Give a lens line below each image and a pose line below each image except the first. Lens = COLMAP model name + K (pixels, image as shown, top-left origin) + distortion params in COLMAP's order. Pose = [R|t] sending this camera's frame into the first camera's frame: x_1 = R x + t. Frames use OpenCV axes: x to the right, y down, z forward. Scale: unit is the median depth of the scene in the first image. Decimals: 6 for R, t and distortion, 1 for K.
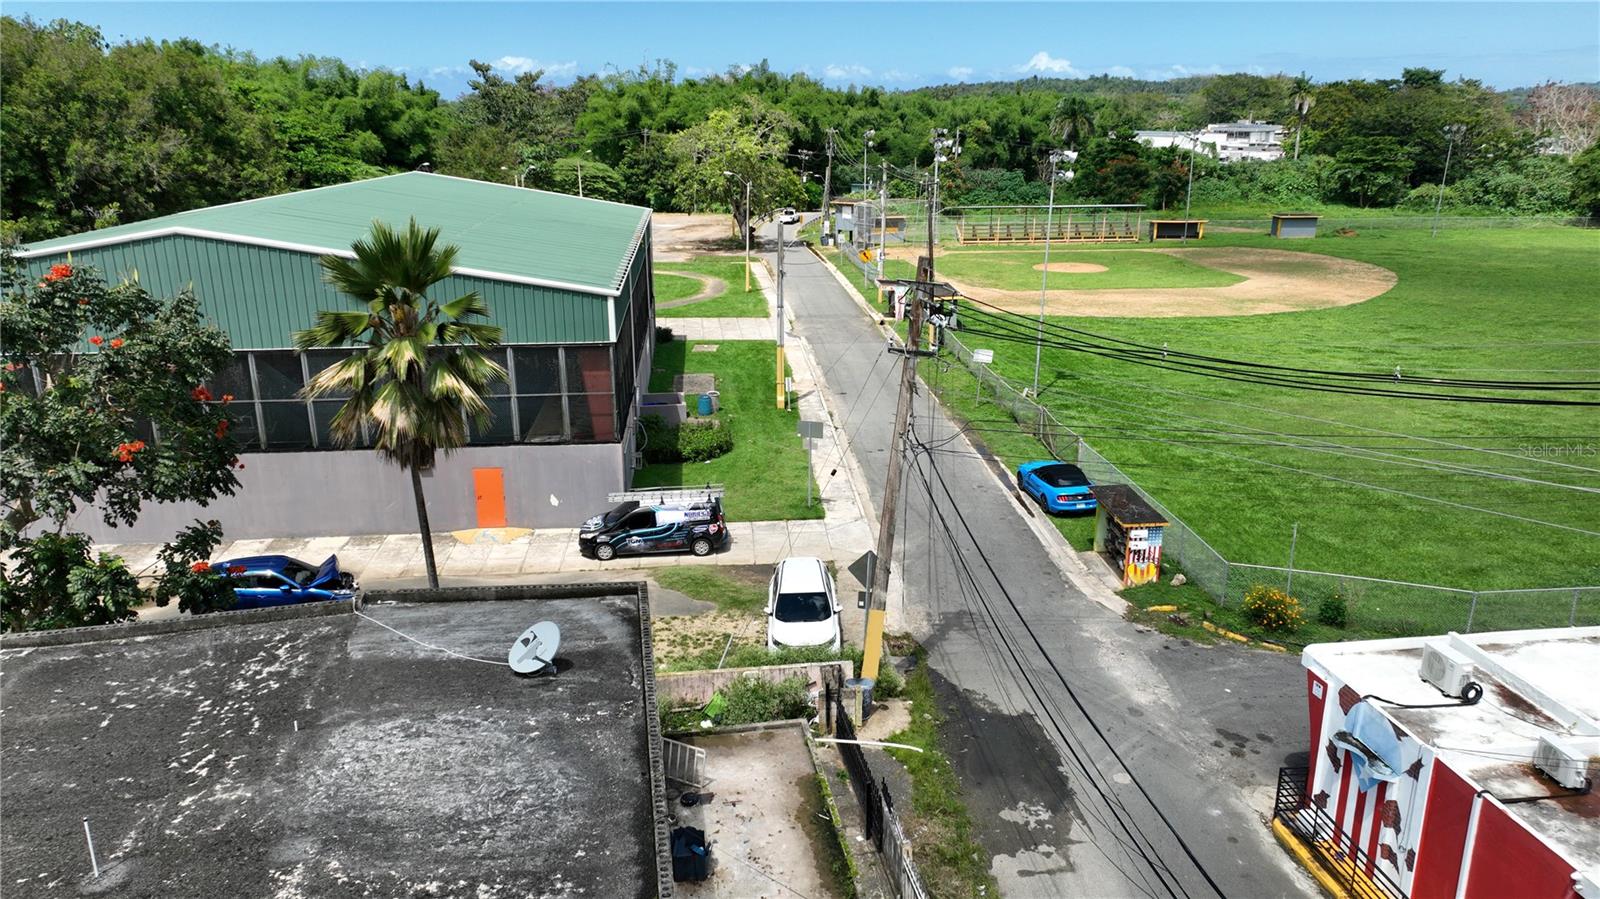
lens RADIAL K [[1124.0, 0, 803.8], [0, 1124.0, 446.5], [0, 0, 1]] dist [-0.001336, 0.019218]
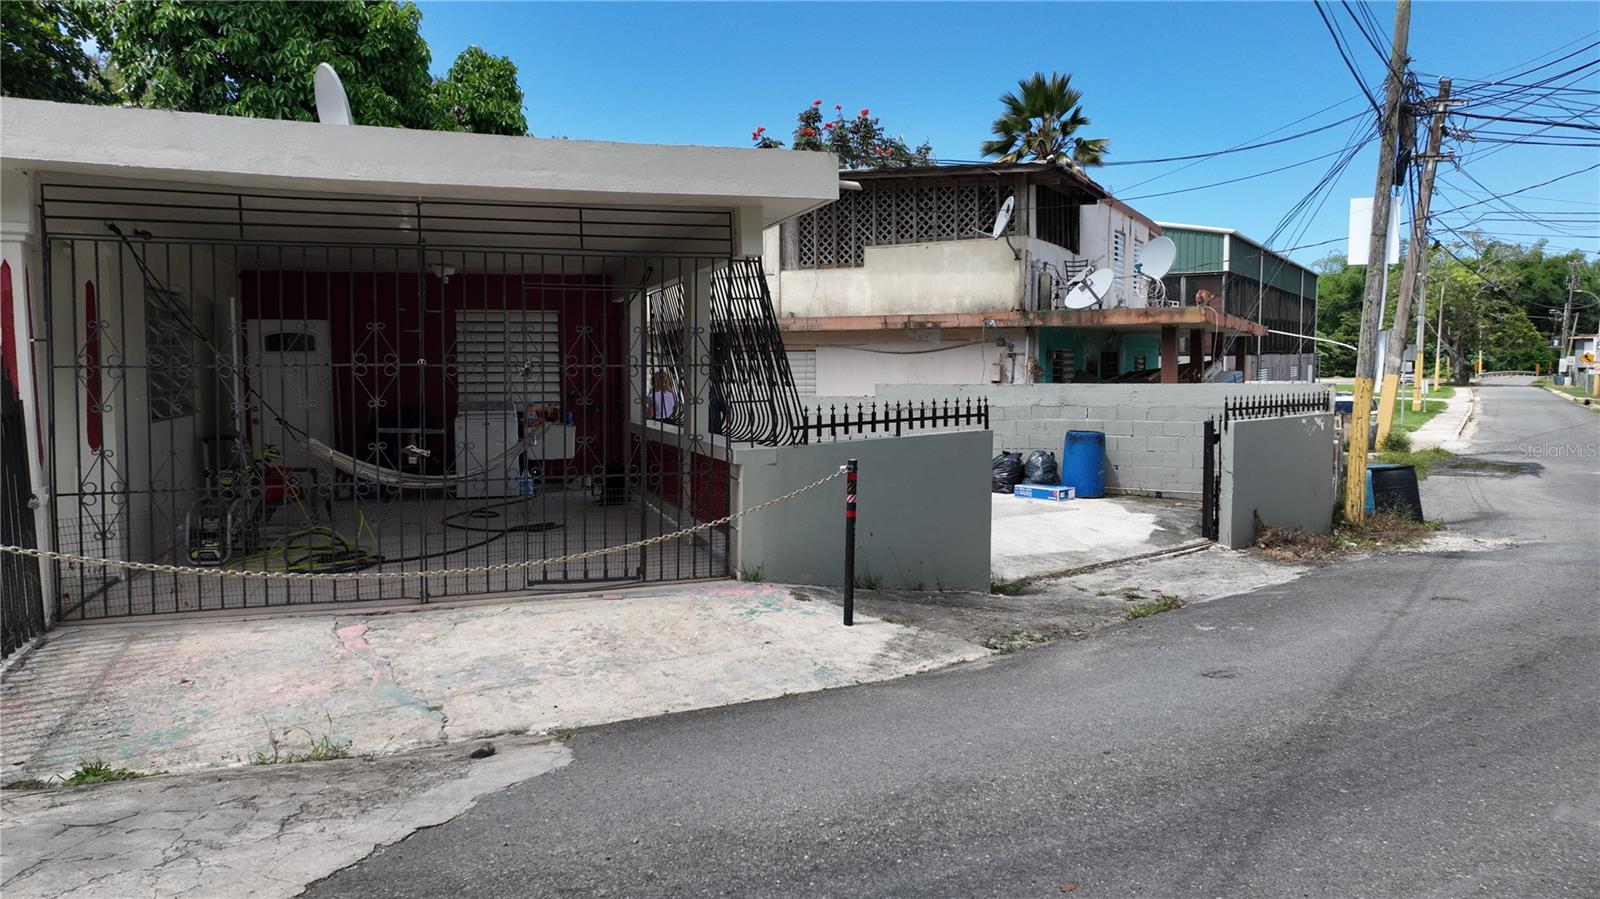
lens RADIAL K [[1124.0, 0, 803.3], [0, 1124.0, 448.7], [0, 0, 1]] dist [-0.001336, 0.019218]
pose [[0.811491, 0.043507, -0.582742, 0.160392], [-0.161740, 0.974989, -0.152437, 0.314893], [0.561535, 0.217954, 0.798232, -0.191902]]
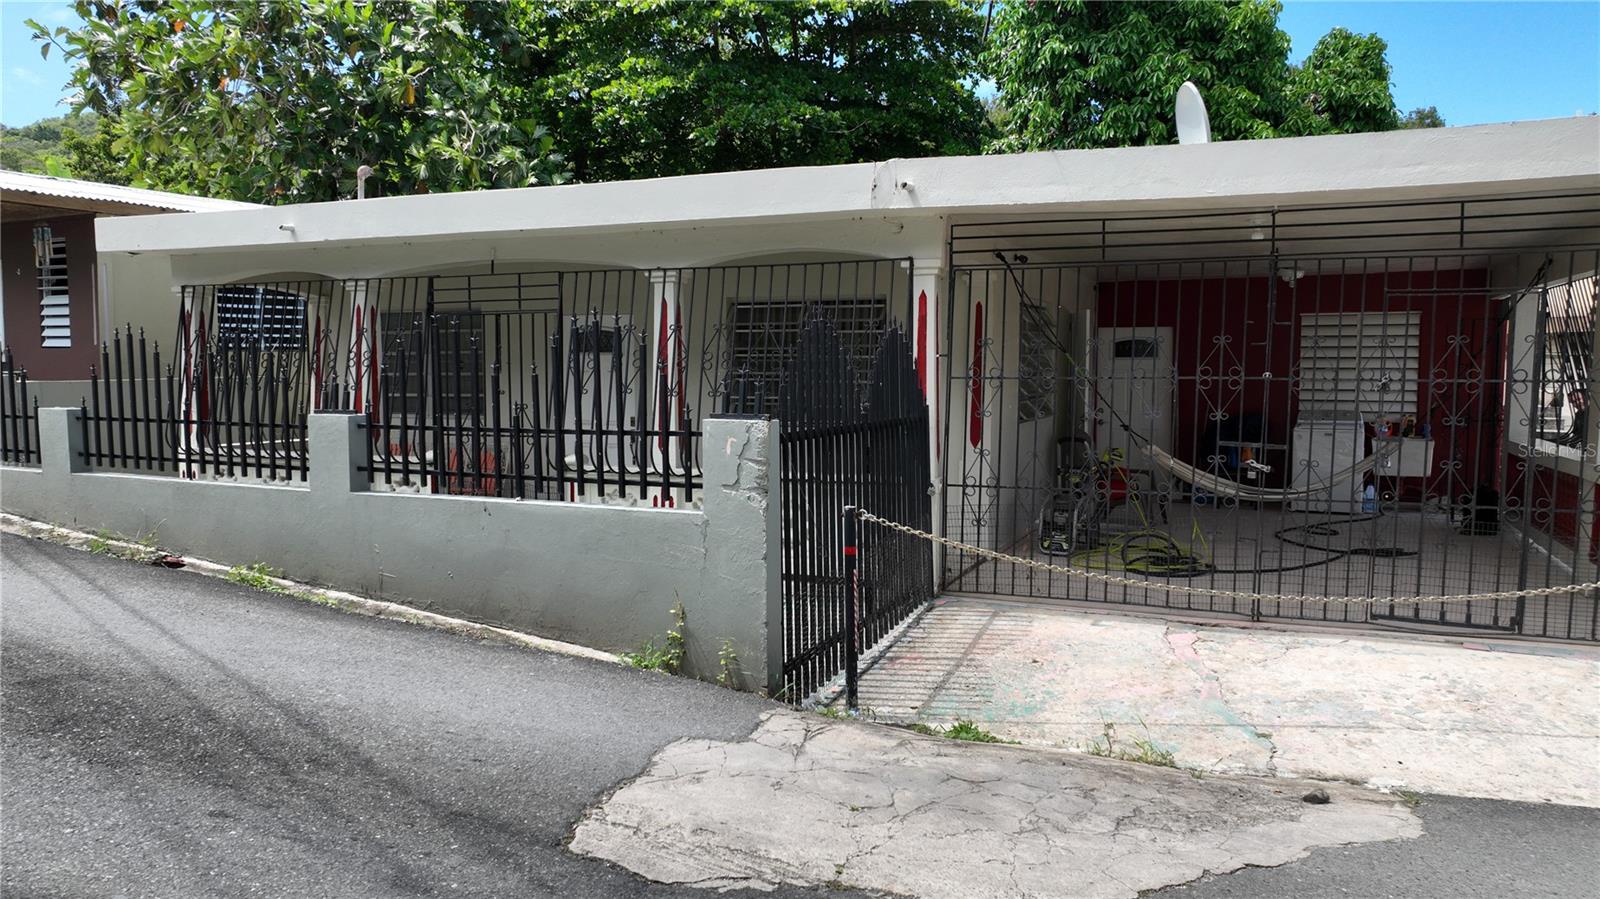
lens RADIAL K [[1124.0, 0, 804.0], [0, 1124.0, 450.8], [0, 0, 1]] dist [-0.001336, 0.019218]
pose [[0.237230, 0.078174, -0.968303, 0.159417], [-0.270925, 0.962534, 0.011333, 0.313004], [0.932910, 0.259649, 0.249521, -0.193742]]
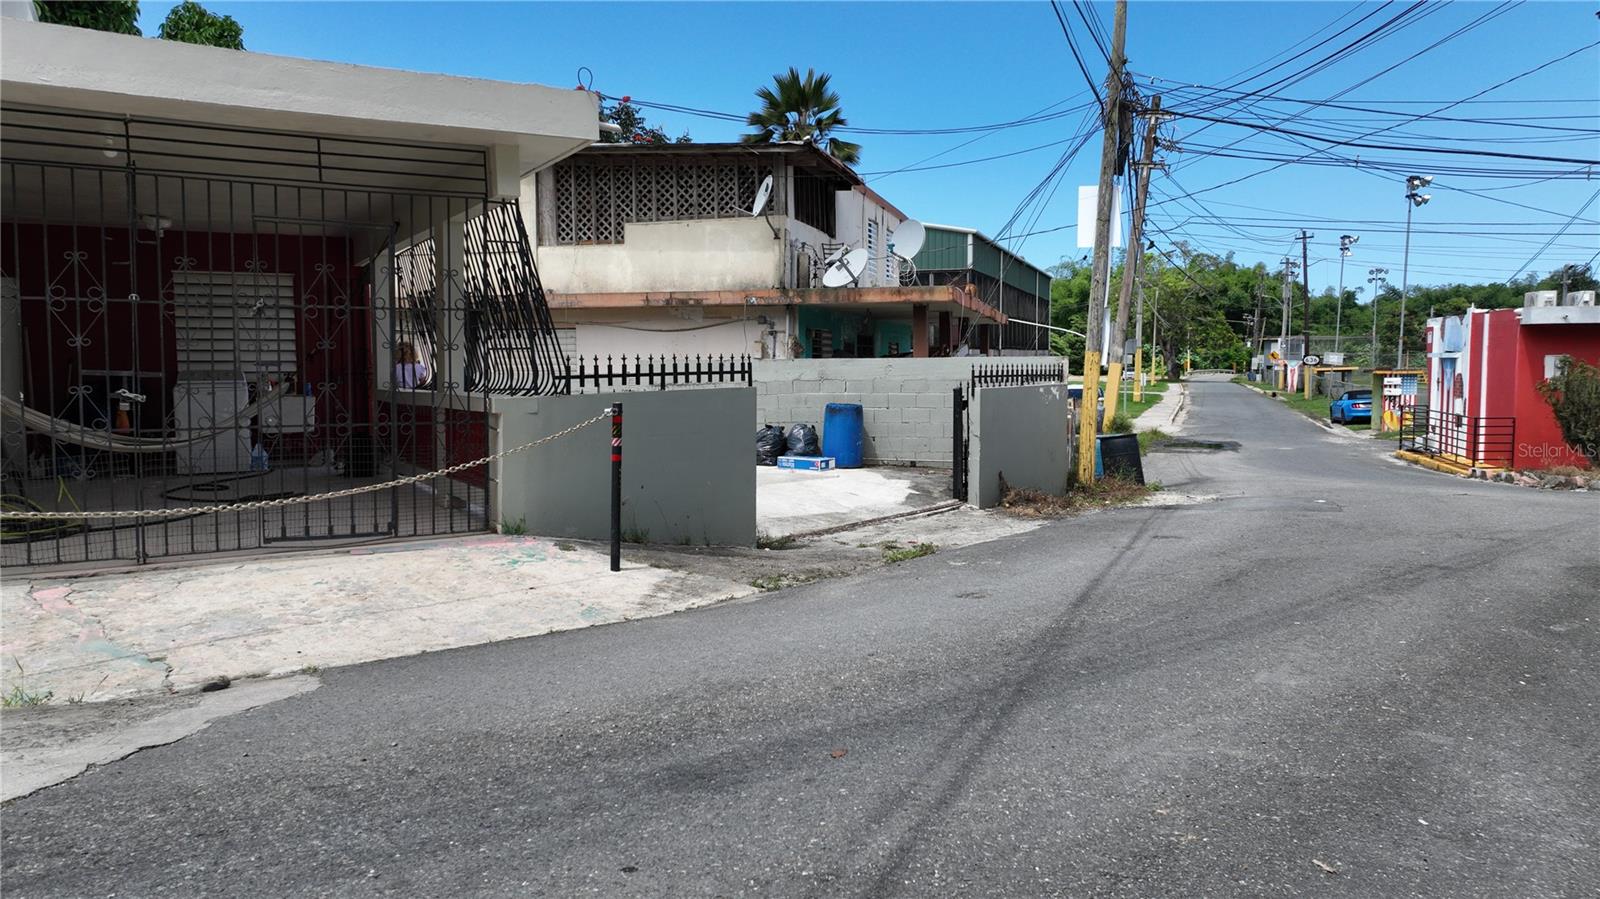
lens RADIAL K [[1124.0, 0, 802.8], [0, 1124.0, 449.6], [0, 0, 1]] dist [-0.001336, 0.019218]
pose [[0.915634, 0.030894, -0.400823, 0.160349], [-0.112250, 0.977035, -0.181116, 0.323161], [0.386023, 0.210828, 0.898075, -0.190349]]
